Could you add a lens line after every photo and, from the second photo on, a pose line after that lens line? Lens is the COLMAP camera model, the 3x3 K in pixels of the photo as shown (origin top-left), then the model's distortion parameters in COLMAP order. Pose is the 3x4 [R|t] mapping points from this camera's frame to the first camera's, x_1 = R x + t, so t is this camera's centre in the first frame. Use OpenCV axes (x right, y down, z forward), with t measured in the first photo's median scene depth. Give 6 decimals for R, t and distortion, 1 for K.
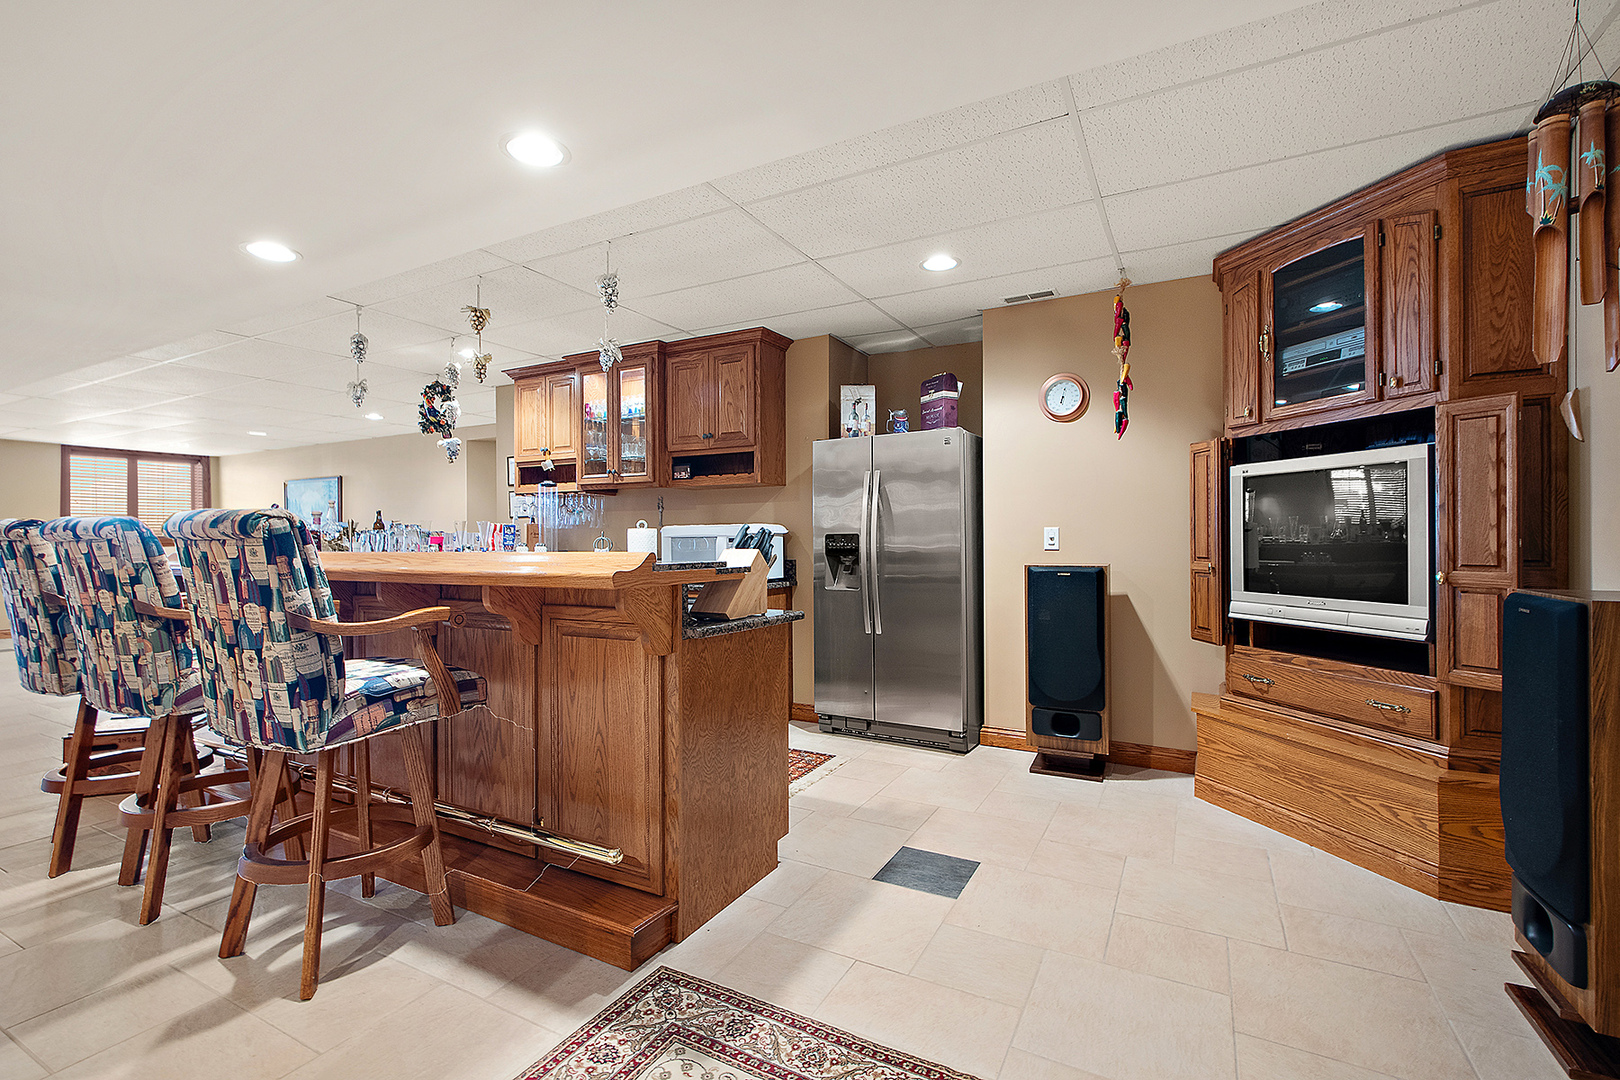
lens RADIAL K [[729.3, 0, 809.0], [0, 729.3, 541.6], [0, 0, 1]] dist [0.008776, -0.003368]
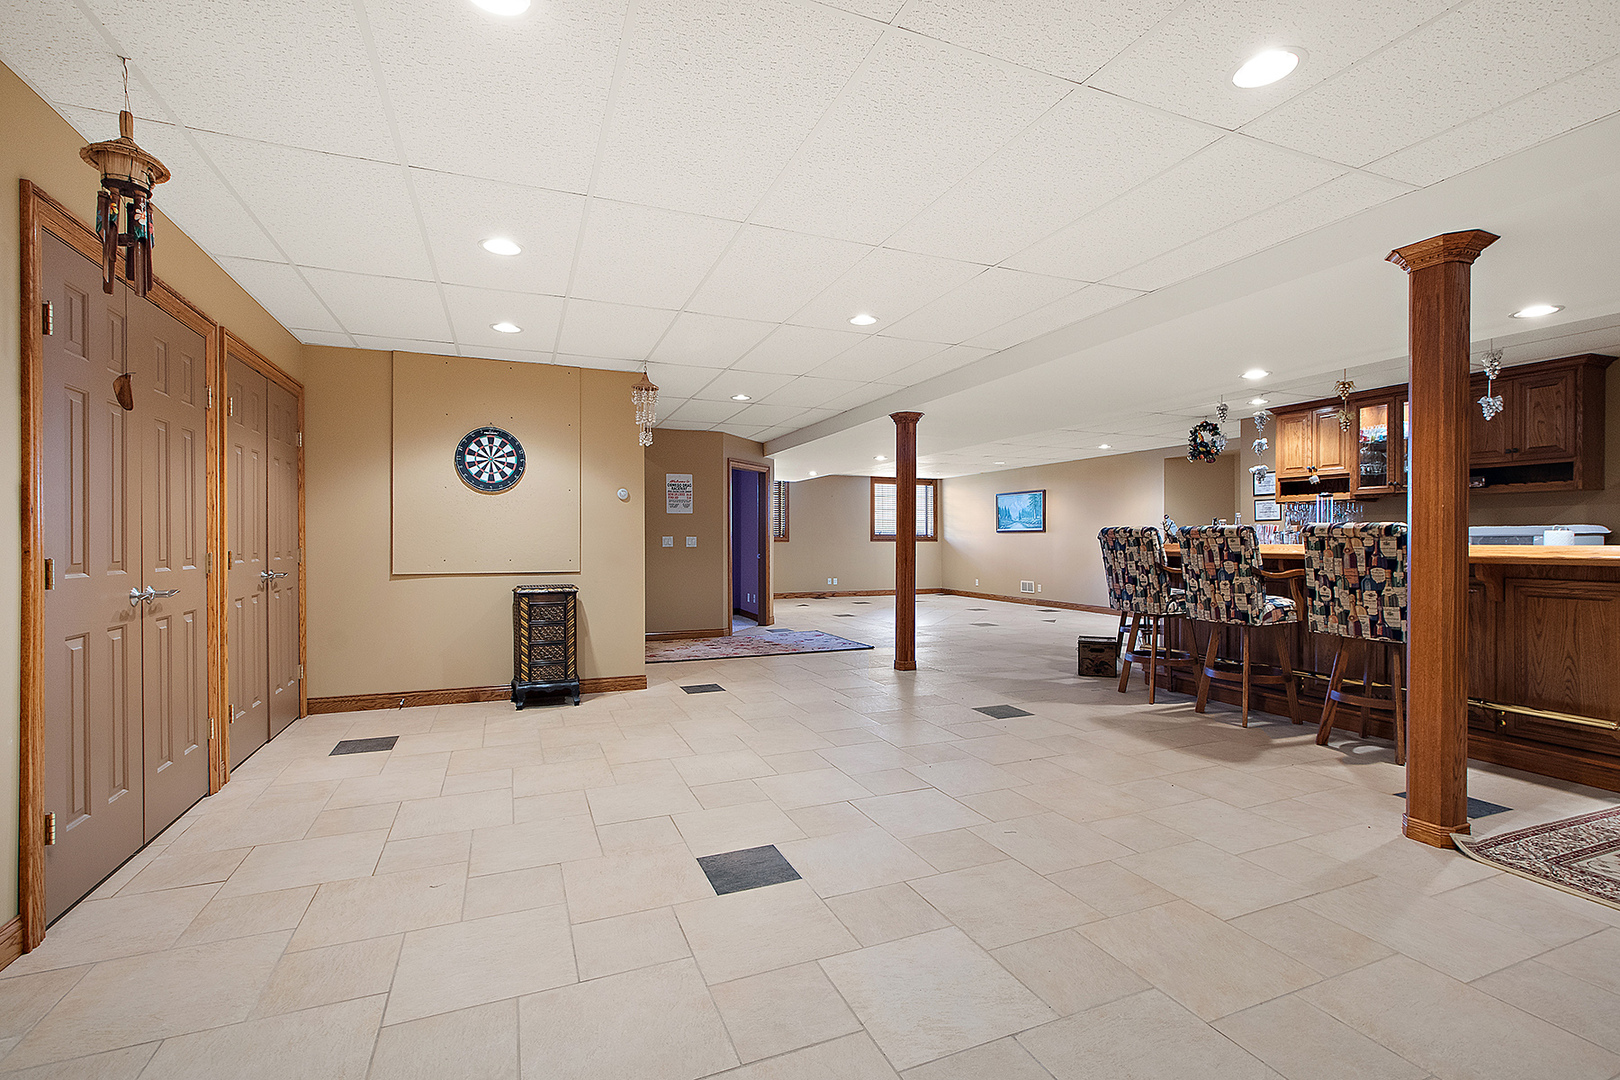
lens RADIAL K [[729.3, 0, 805.0], [0, 729.3, 539.7], [0, 0, 1]] dist [0.008776, -0.003368]
pose [[0.777759, 0.005060, -0.628543, -0.286183], [-0.005135, 0.999985, 0.001696, 0.003522], [0.628542, 0.001908, 0.777773, -0.652239]]
